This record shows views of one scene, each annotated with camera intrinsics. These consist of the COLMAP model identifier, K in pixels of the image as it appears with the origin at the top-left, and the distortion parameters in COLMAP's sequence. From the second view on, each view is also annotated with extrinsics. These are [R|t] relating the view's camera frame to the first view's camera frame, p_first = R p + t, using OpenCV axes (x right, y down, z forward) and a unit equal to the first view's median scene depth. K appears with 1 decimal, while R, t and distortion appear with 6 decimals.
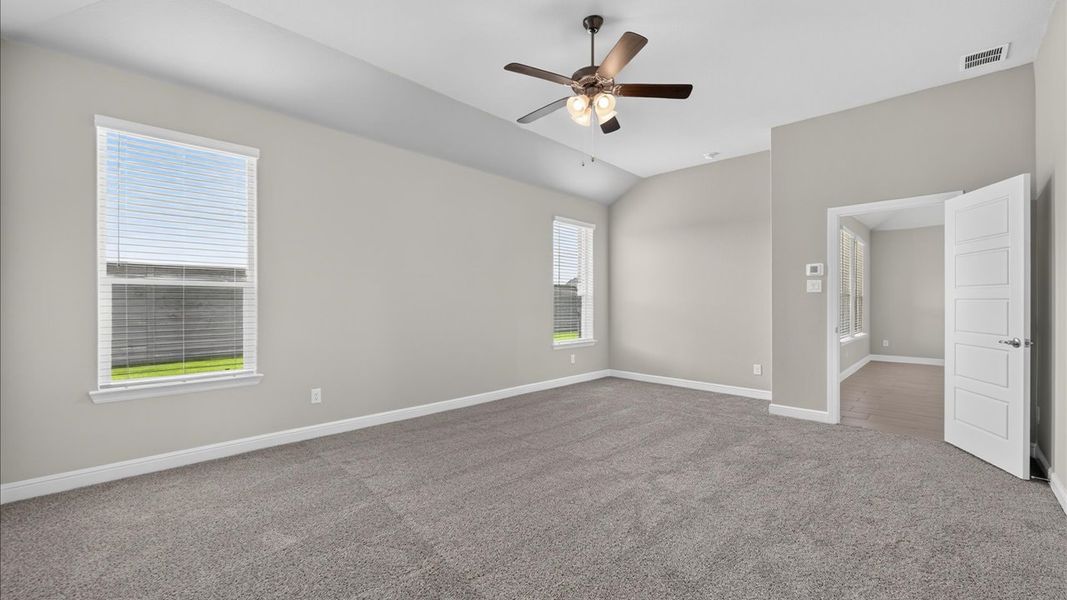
lens RADIAL K [[425.5, 0, 536.8], [0, 425.5, 302.1], [0, 0, 1]] dist [-0.013663, -0.000505]
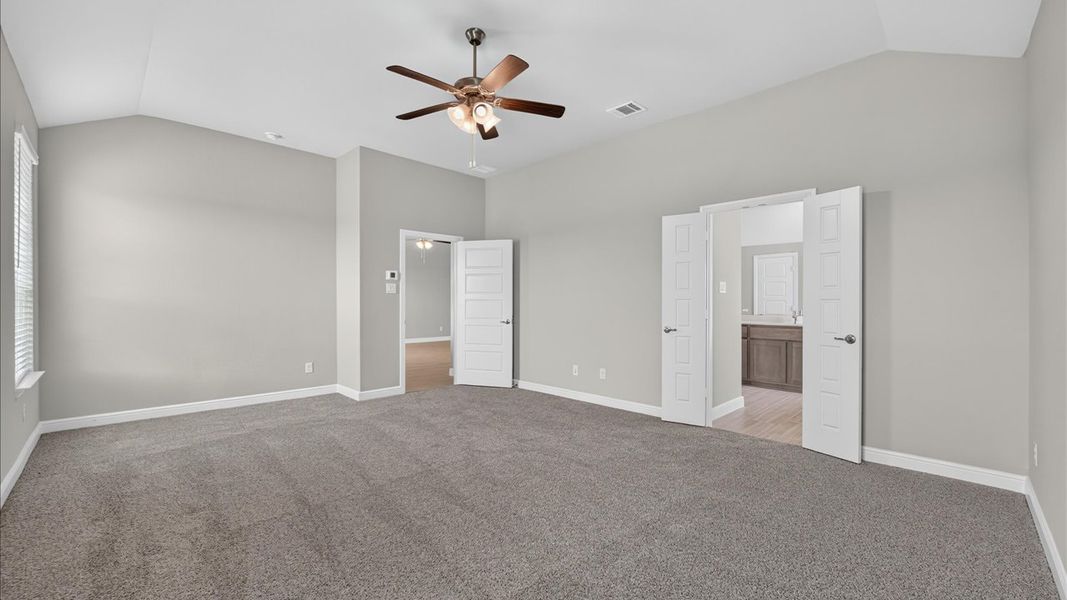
lens RADIAL K [[425.5, 0, 542.4], [0, 425.5, 301.8], [0, 0, 1]] dist [-0.013663, -0.000505]
pose [[-0.000284, -0.002589, 0.999997, -0.654223], [-0.001097, 0.999996, 0.002589, -0.001319], [-0.999999, -0.001096, -0.000287, 0.598640]]
